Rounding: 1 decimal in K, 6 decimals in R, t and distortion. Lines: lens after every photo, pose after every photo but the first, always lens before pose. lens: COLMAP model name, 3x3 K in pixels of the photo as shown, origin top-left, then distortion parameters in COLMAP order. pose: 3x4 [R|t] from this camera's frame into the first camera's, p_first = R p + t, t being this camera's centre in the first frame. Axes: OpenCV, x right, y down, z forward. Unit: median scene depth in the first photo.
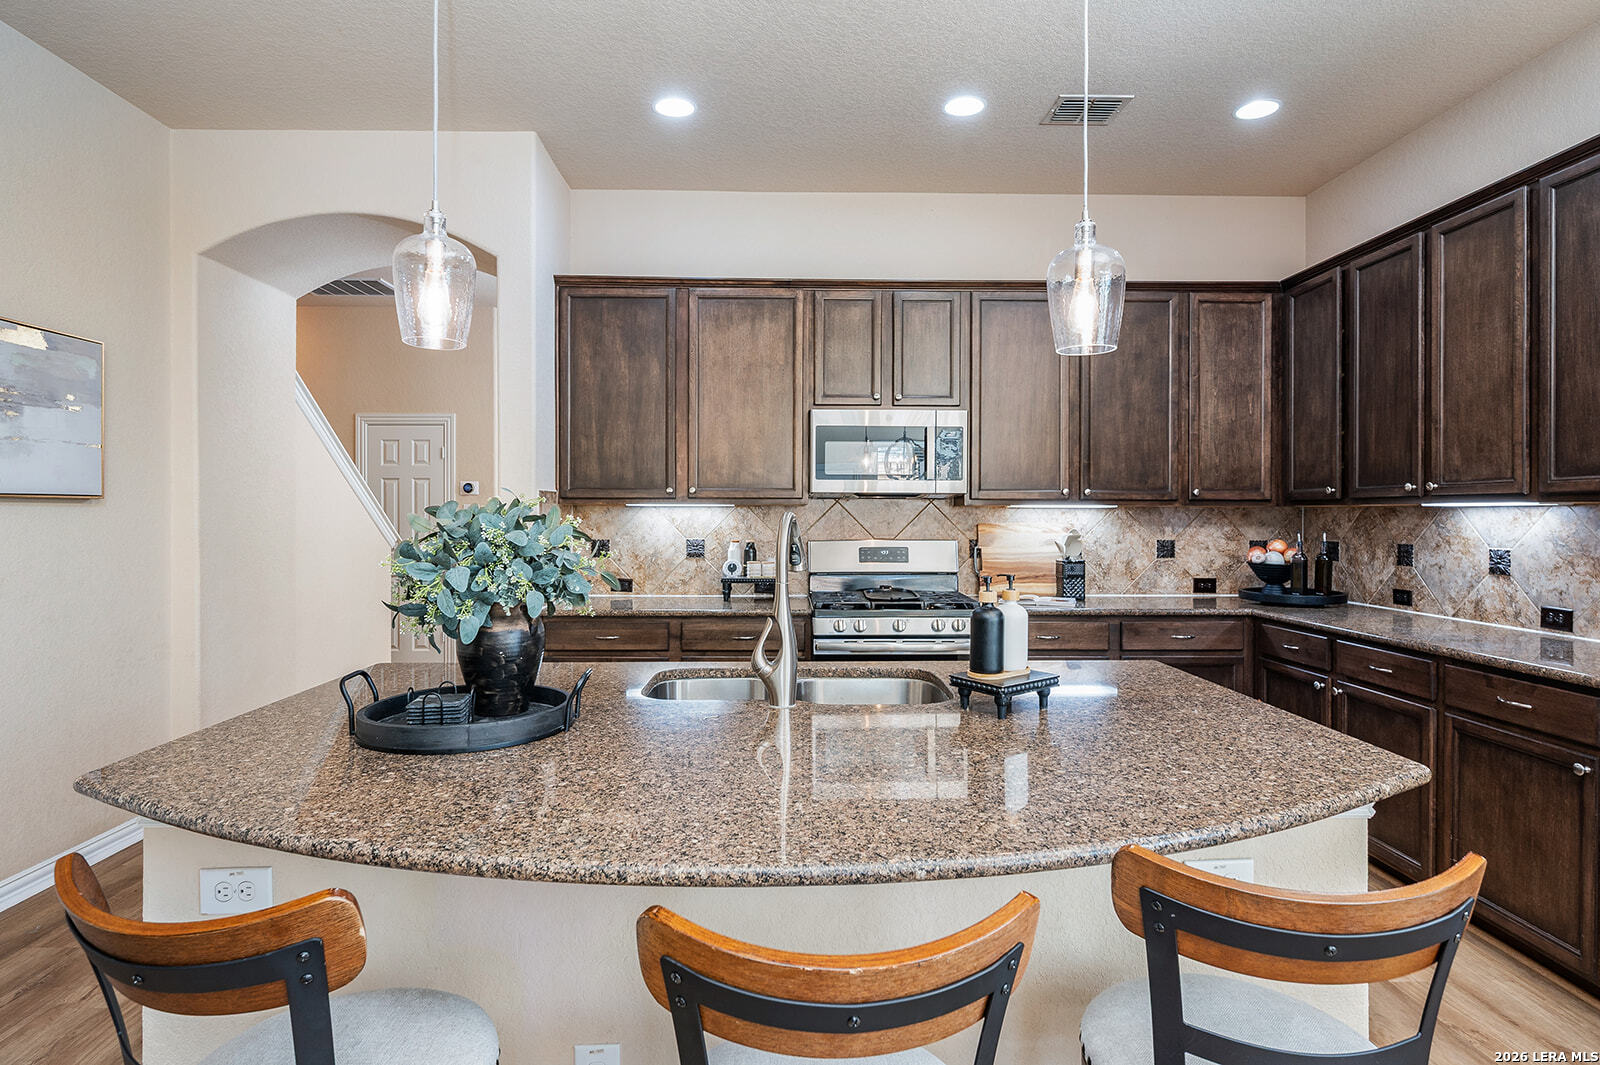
lens RADIAL K [[855.6, 0, 787.0], [0, 855.6, 514.0], [0, 0, 1]] dist [-0.003468, -0.000415]
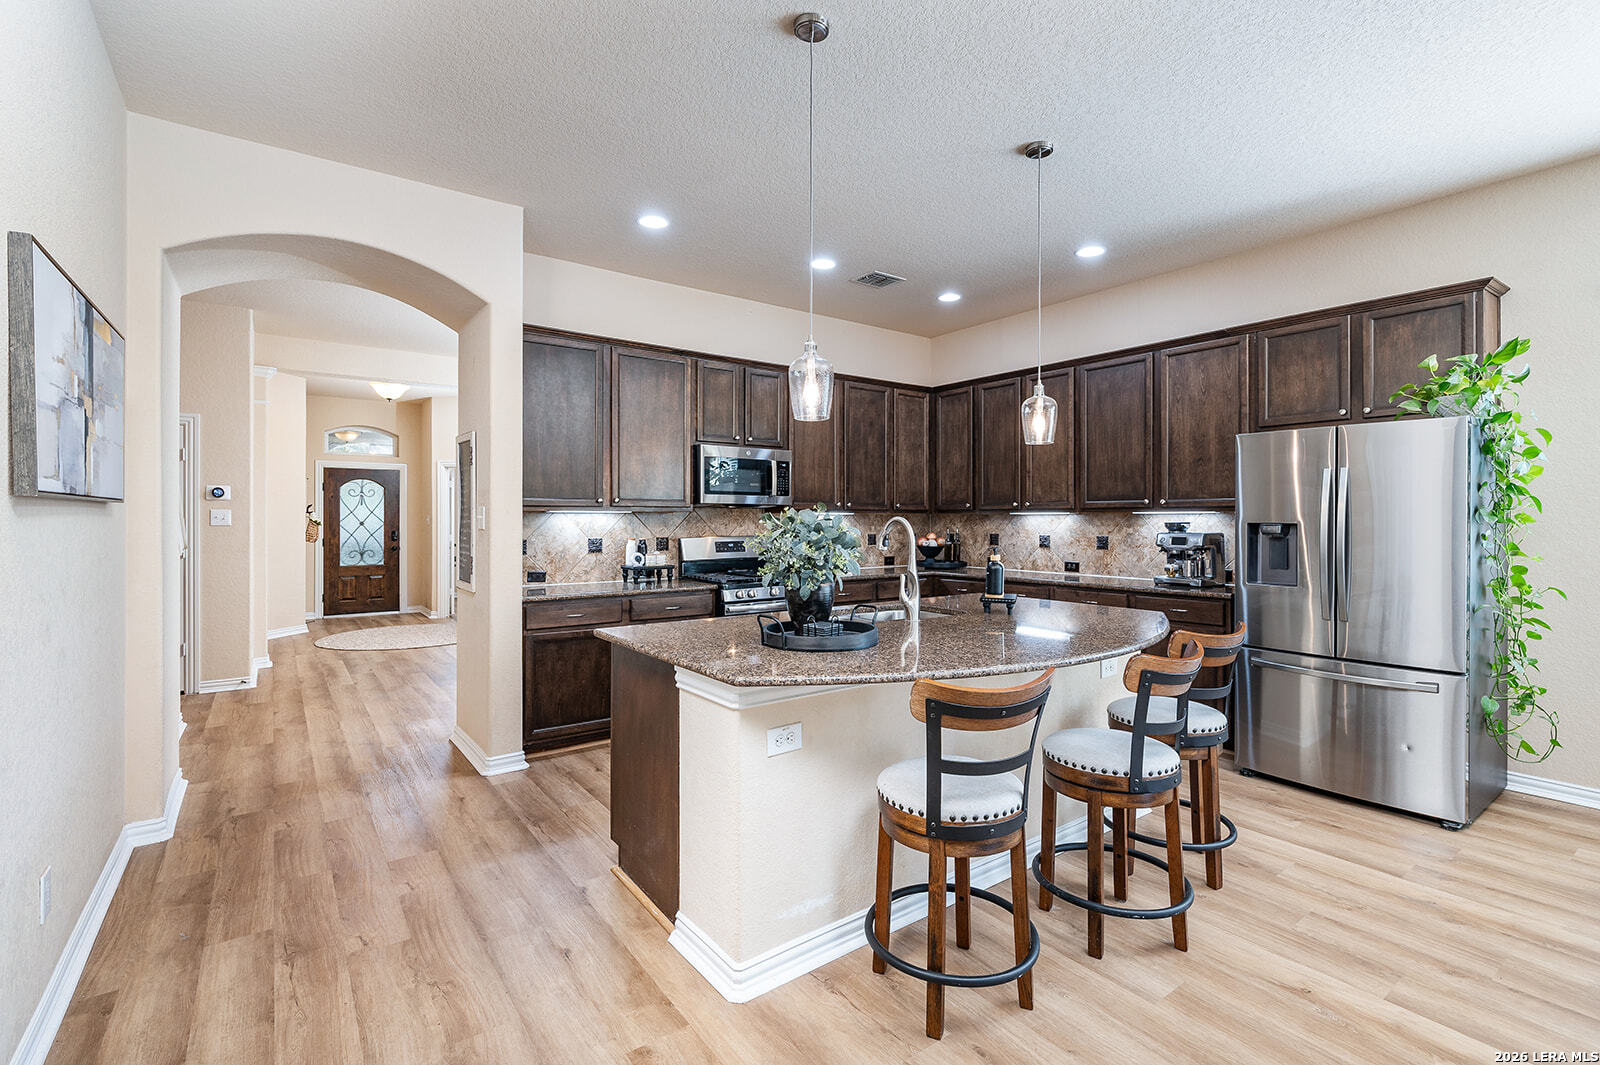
lens RADIAL K [[708.8, 0, 799.6], [0, 708.8, 518.6], [0, 0, 1]] dist [-0.002676, 0.001339]
pose [[0.819671, -0.001270, 0.572833, -0.500230], [0.001604, 0.999999, -0.000078, 0.000337], [-0.572832, 0.000983, 0.819672, -0.052721]]
